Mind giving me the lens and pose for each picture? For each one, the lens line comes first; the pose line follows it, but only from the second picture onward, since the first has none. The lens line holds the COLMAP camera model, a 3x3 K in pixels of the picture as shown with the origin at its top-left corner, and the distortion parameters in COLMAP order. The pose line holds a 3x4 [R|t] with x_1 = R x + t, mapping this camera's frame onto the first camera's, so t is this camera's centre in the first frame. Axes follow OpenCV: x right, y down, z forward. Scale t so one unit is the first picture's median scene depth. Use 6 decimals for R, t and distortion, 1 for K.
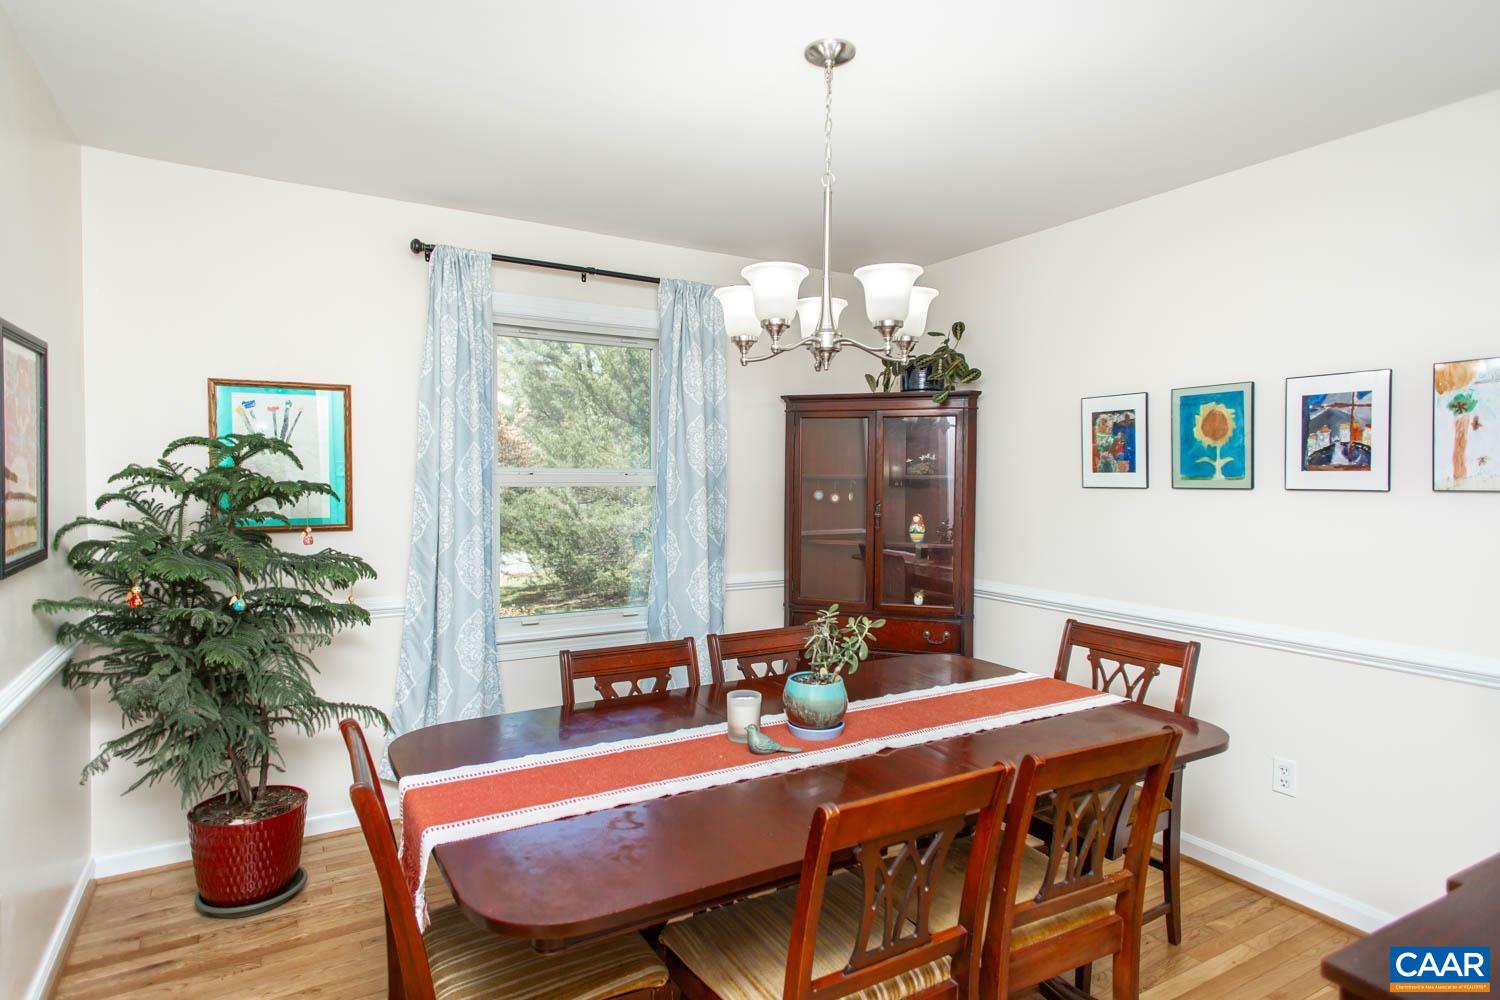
lens RADIAL K [[835.1, 0, 750.1], [0, 835.1, 492.0], [0, 0, 1]] dist [0.030878, -0.000260]
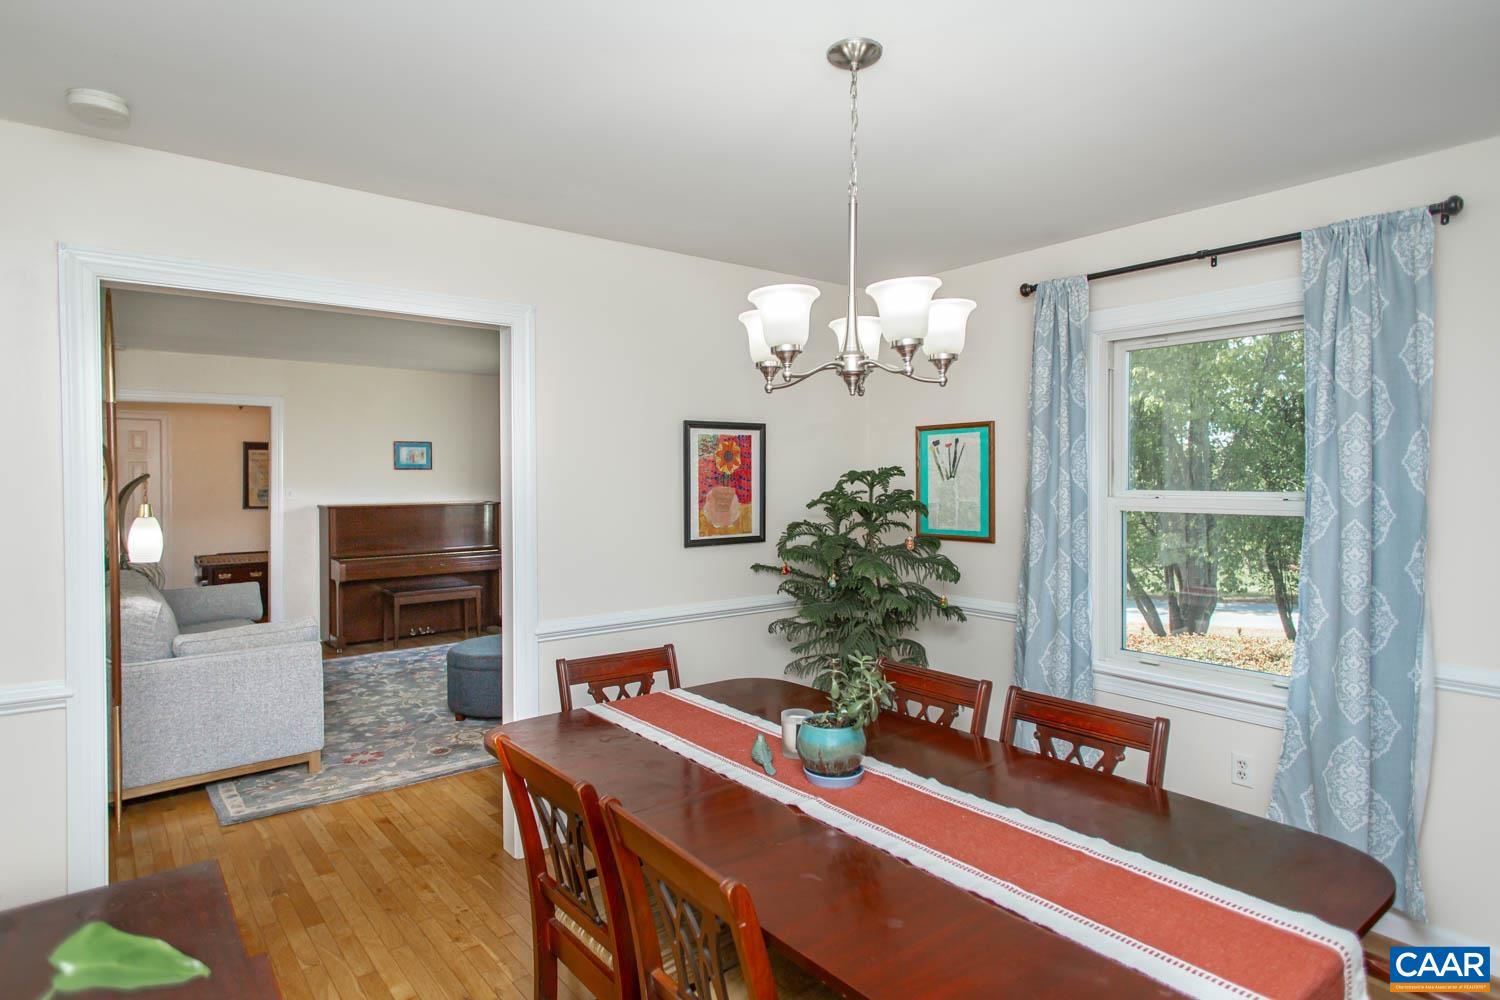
lens RADIAL K [[835.1, 0, 750.1], [0, 835.1, 492.0], [0, 0, 1]] dist [0.030878, -0.000260]
pose [[0.144716, 0.006210, -0.989454, 0.766265], [-0.033190, 0.999448, 0.001419, -0.022129], [0.988916, 0.032635, 0.144843, 0.597545]]
